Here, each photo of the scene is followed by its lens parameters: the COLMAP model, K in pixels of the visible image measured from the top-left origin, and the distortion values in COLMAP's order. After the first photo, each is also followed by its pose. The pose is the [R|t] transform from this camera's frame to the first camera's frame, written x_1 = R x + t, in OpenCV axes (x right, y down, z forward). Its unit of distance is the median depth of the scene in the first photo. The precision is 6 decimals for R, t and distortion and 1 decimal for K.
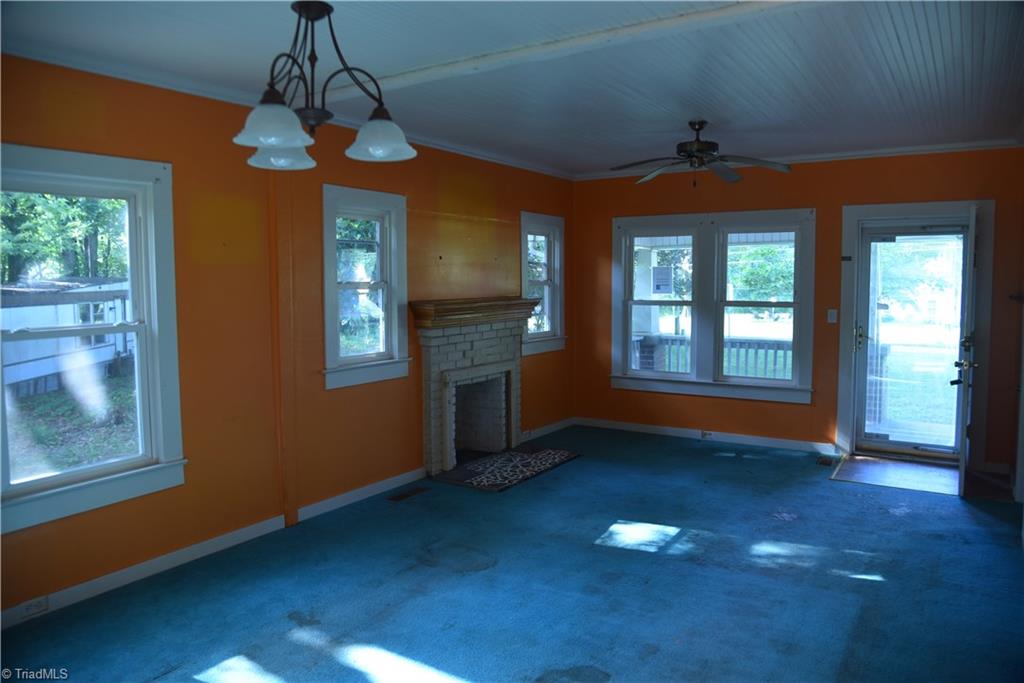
lens RADIAL K [[736.5, 0, 510.9], [0, 736.5, 338.5], [0, 0, 1]] dist [-0.066607, 0.000311]
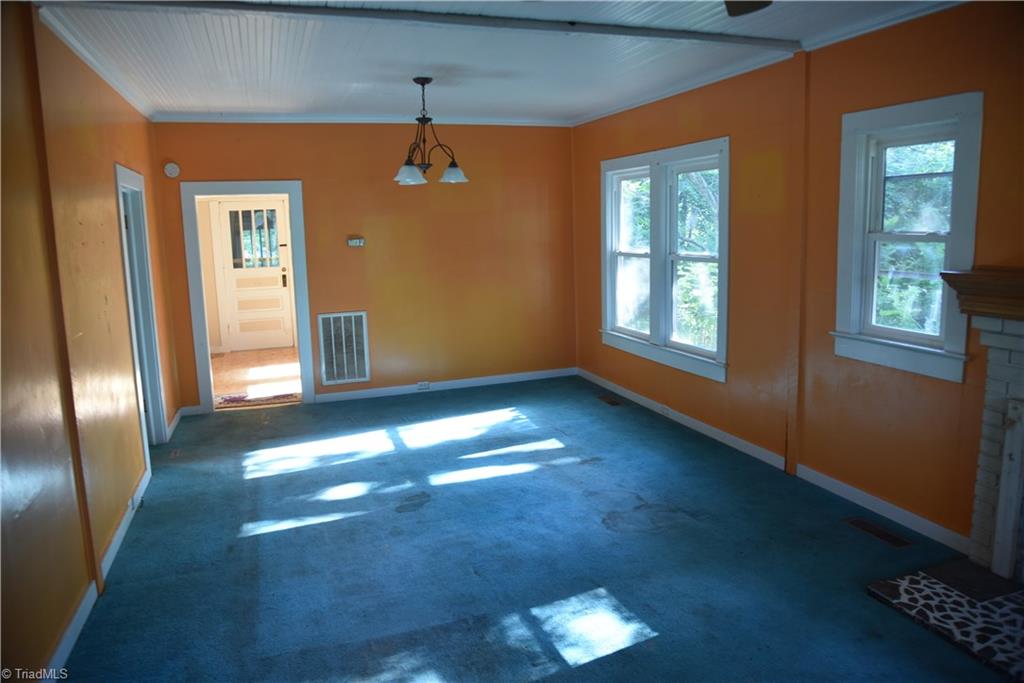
lens RADIAL K [[736.5, 0, 512.8], [0, 736.5, 341.2], [0, 0, 1]] dist [-0.066607, 0.000311]
pose [[-0.631527, 0.144443, -0.761781, 0.734540], [-0.030933, 0.977018, 0.210899, -0.131484], [0.774737, 0.156753, -0.612545, 1.397495]]
